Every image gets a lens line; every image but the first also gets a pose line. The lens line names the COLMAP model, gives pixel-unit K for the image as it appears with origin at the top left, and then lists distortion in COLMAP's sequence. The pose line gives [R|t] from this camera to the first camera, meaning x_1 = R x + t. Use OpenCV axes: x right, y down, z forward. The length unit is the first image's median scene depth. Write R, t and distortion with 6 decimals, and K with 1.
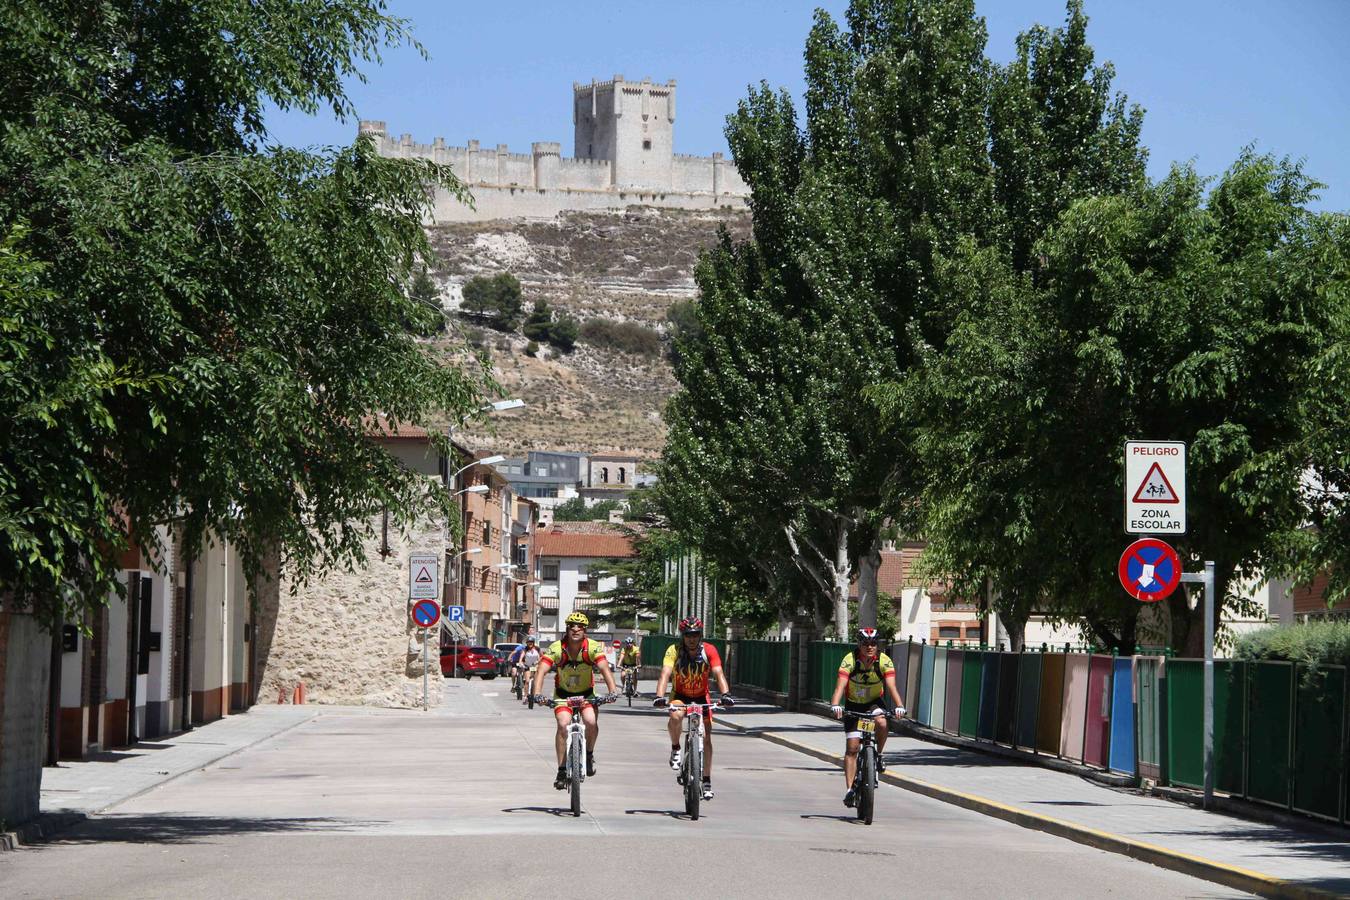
lens RADIAL K [[4331.3, 0, 674.8], [0, 4331.3, 471.0], [0, 0, 1]] dist [0.782492, 0.520608]
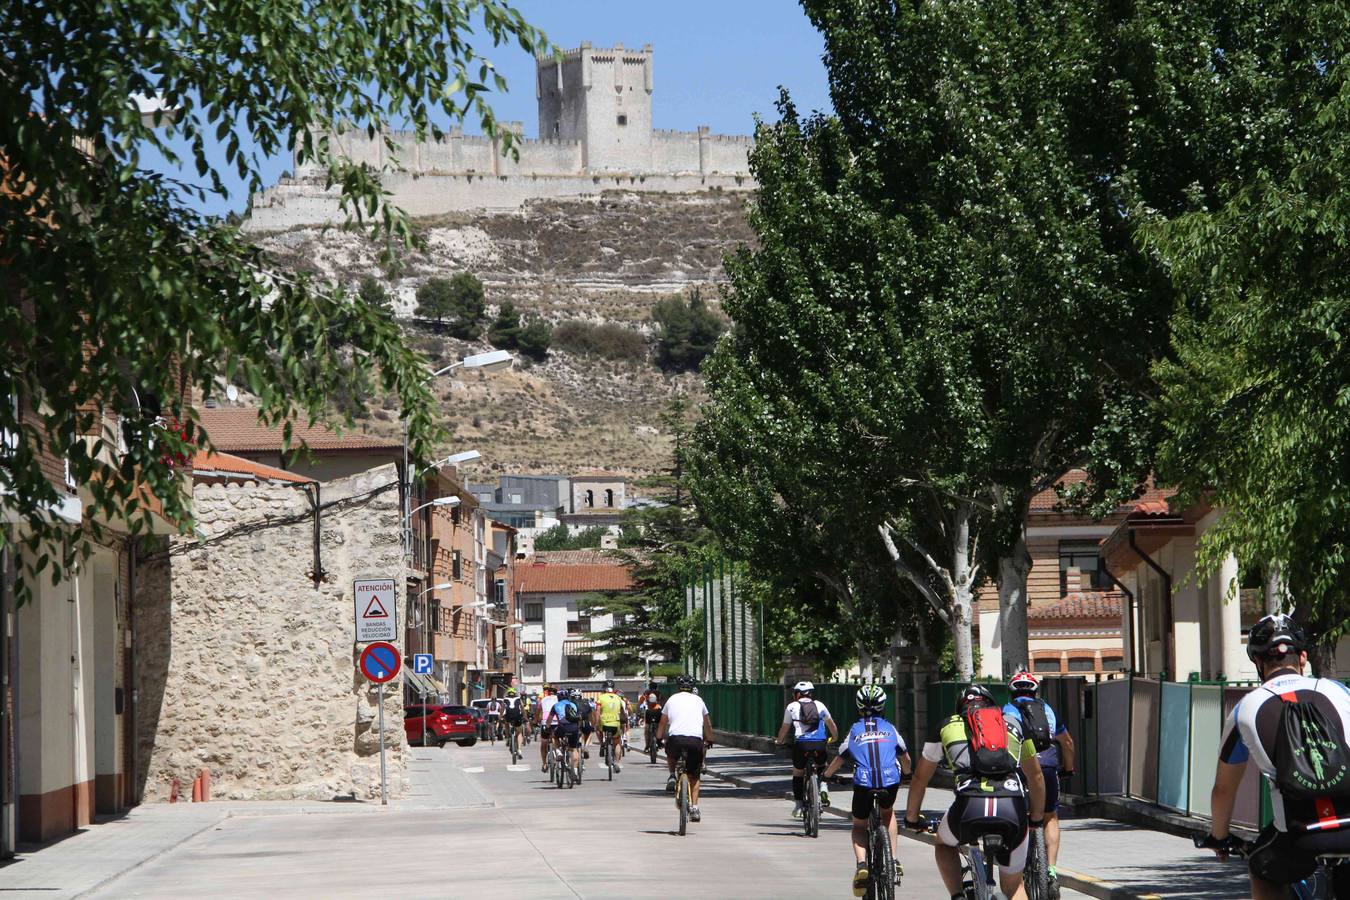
lens RADIAL K [[4331.3, 0, 674.8], [0, 4331.3, 471.0], [0, 0, 1]] dist [0.782492, 0.520608]
pose [[0.999282, -0.036702, 0.009424, -0.015705], [0.036800, 0.999269, -0.010386, 0.011117], [-0.009036, 0.010726, 0.999902, 0.303793]]
